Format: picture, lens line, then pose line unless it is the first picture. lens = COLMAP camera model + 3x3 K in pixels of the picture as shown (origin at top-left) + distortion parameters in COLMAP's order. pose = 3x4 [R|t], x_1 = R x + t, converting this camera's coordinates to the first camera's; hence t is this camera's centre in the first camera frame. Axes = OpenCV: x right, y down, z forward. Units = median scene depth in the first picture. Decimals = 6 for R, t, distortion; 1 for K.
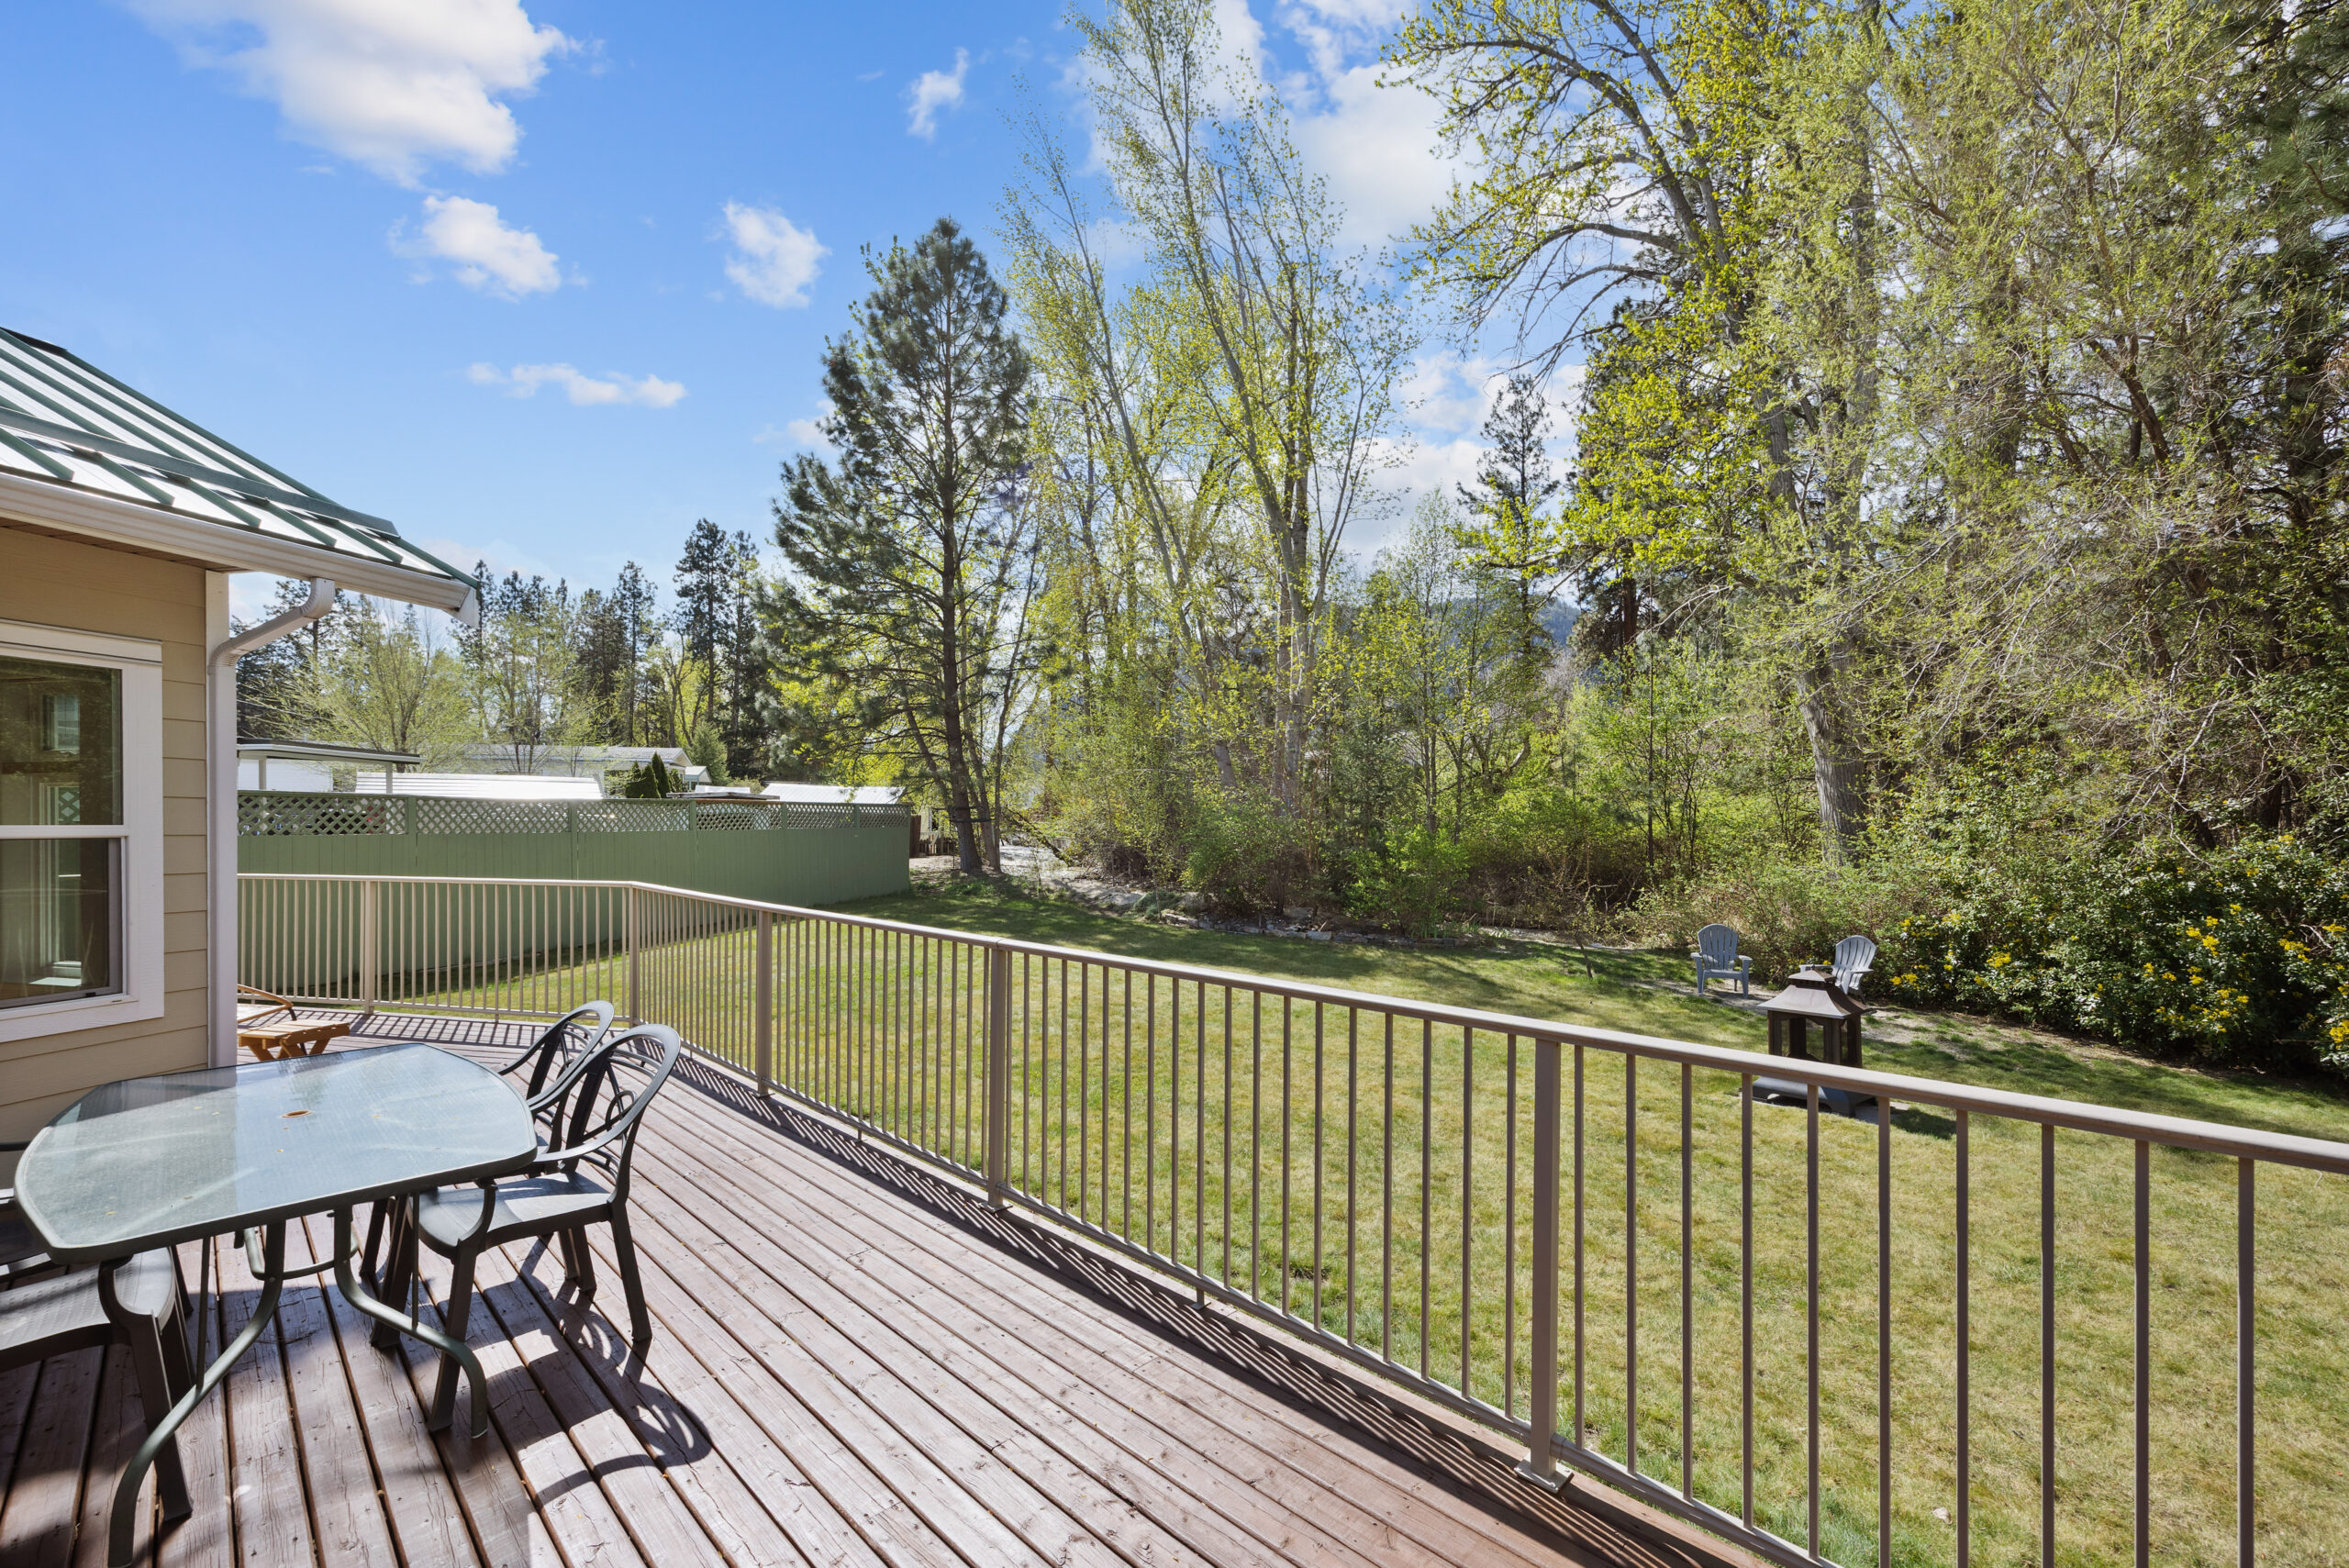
lens RADIAL K [[951.2, 0, 1201.1], [0, 951.2, 796.4], [0, 0, 1]] dist [0.000799, -0.000042]
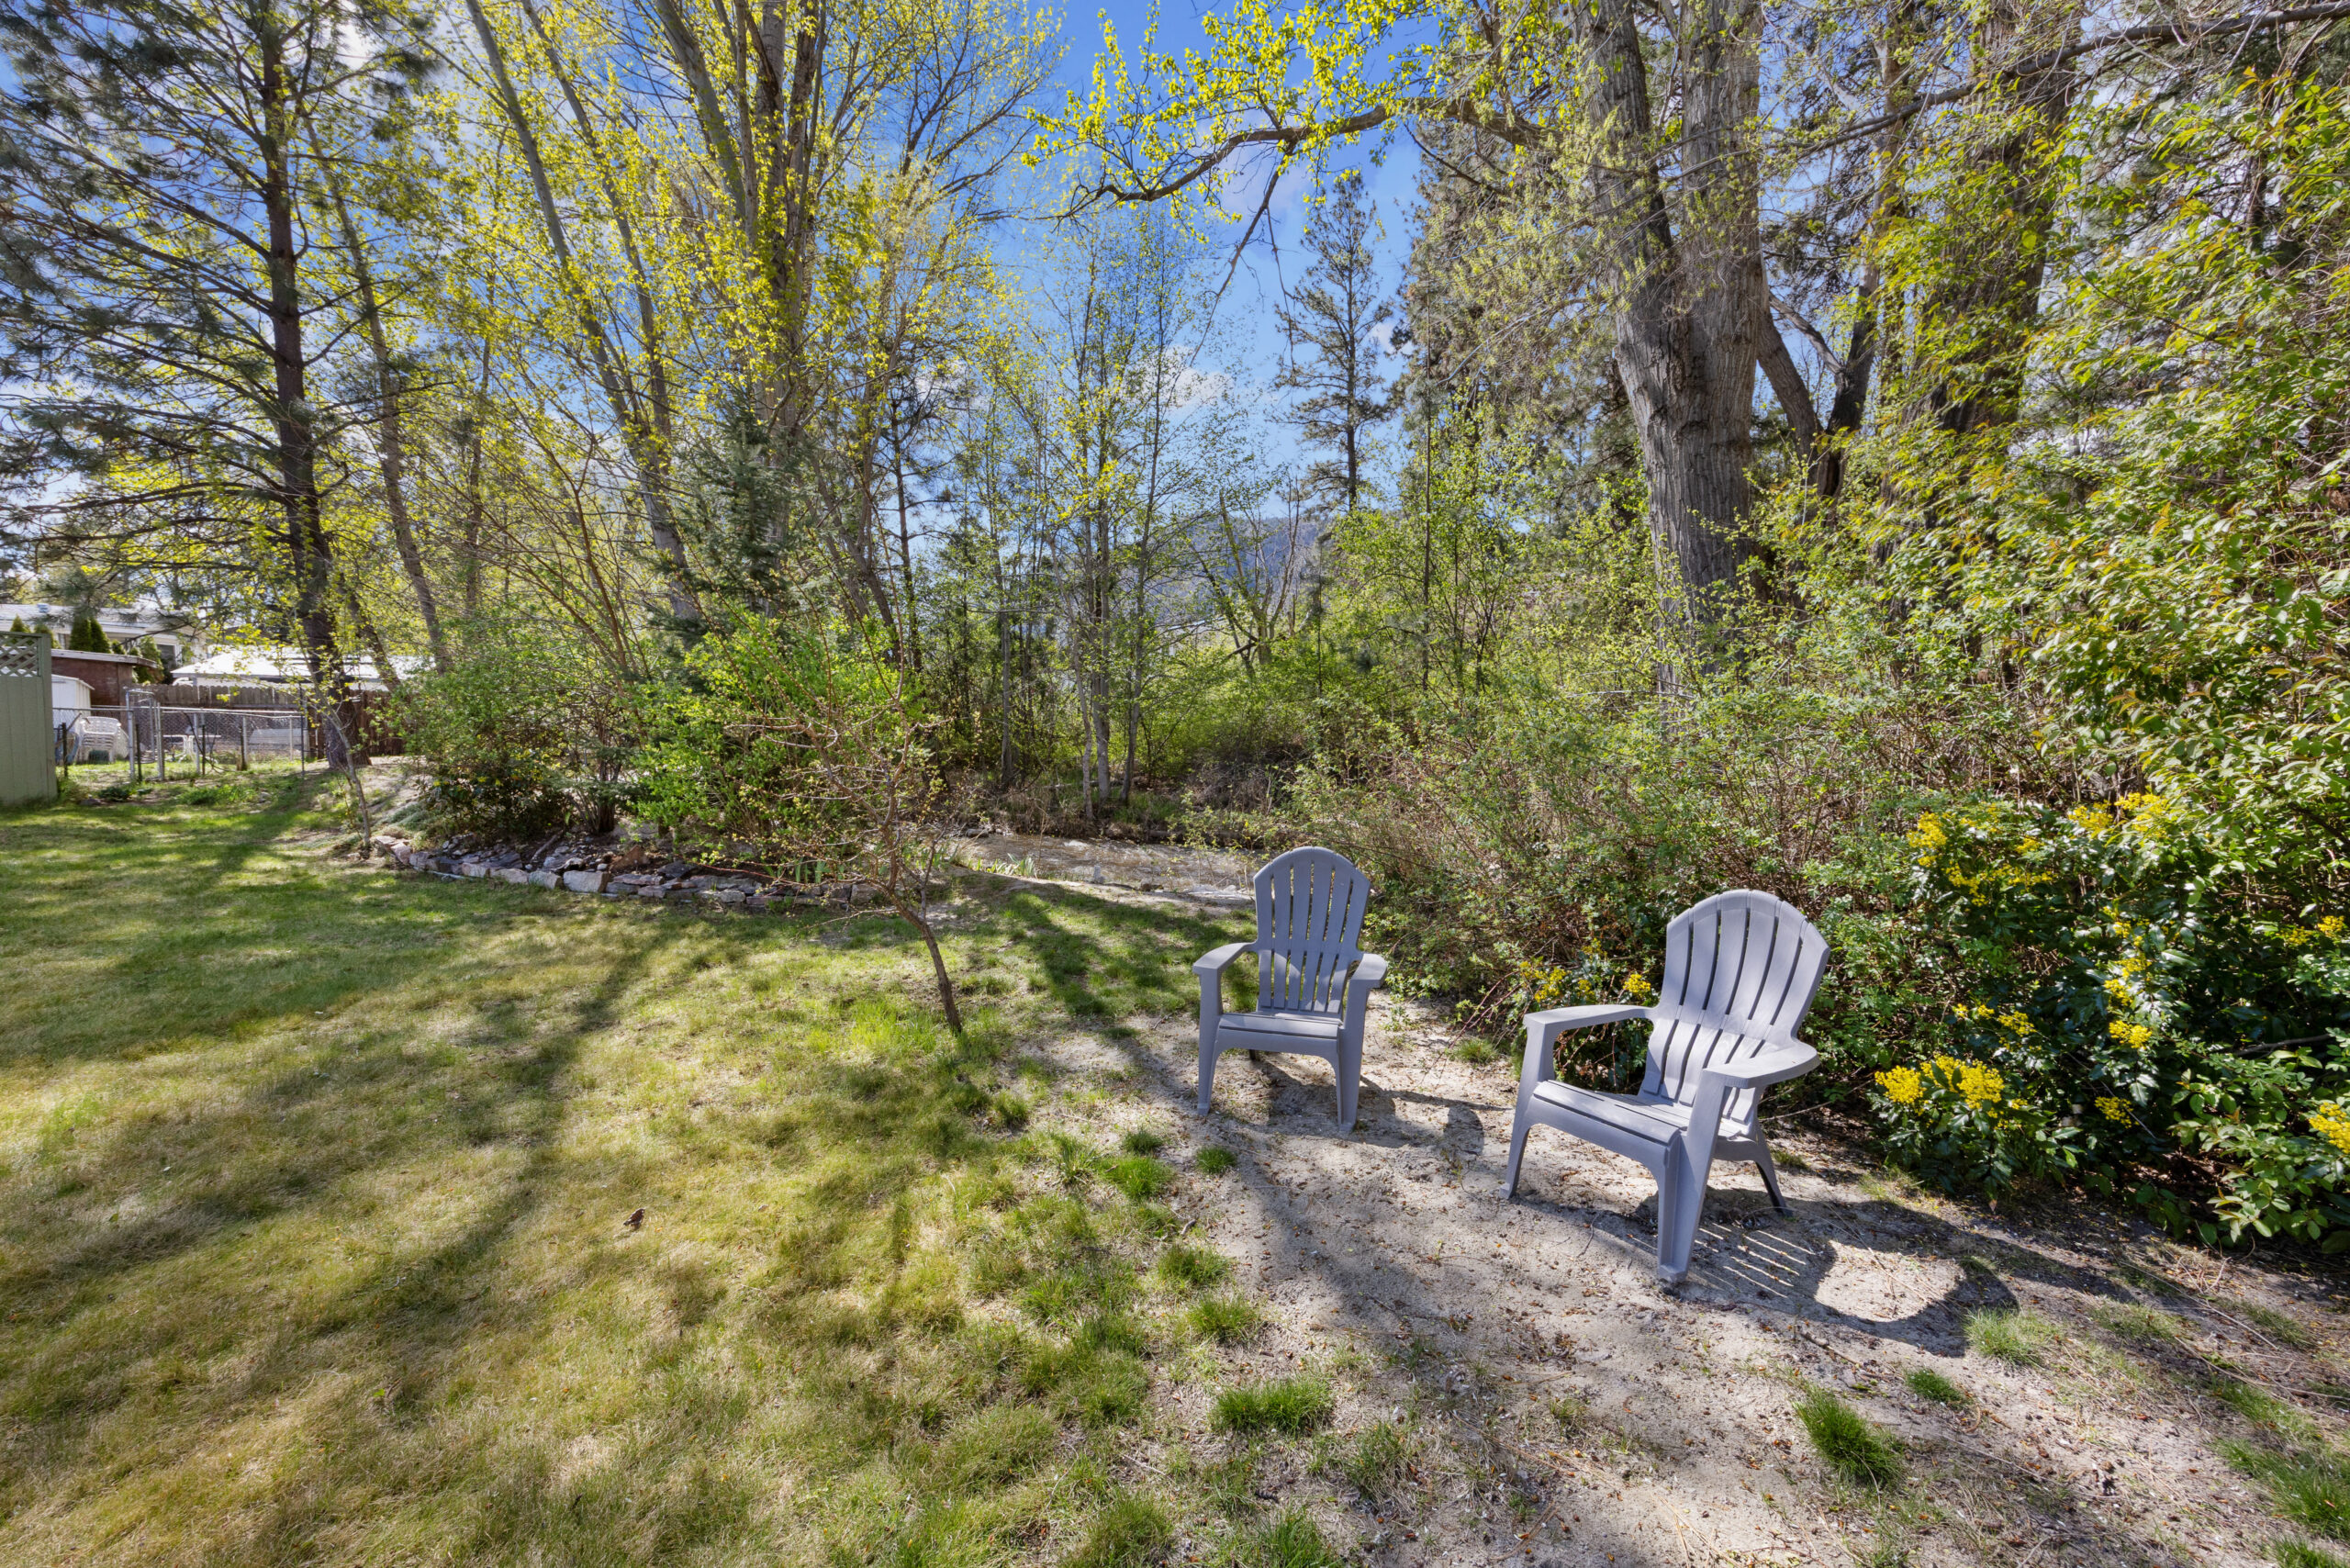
lens RADIAL K [[961.2, 0, 1187.9], [0, 961.2, 763.7], [0, 0, 1]] dist [0.002090, -0.000237]
pose [[0.995166, -0.005848, 0.098030, 0.220861], [0.000790, 0.998669, 0.051565, 0.042805], [-0.098201, -0.051238, 0.993847, 0.324493]]
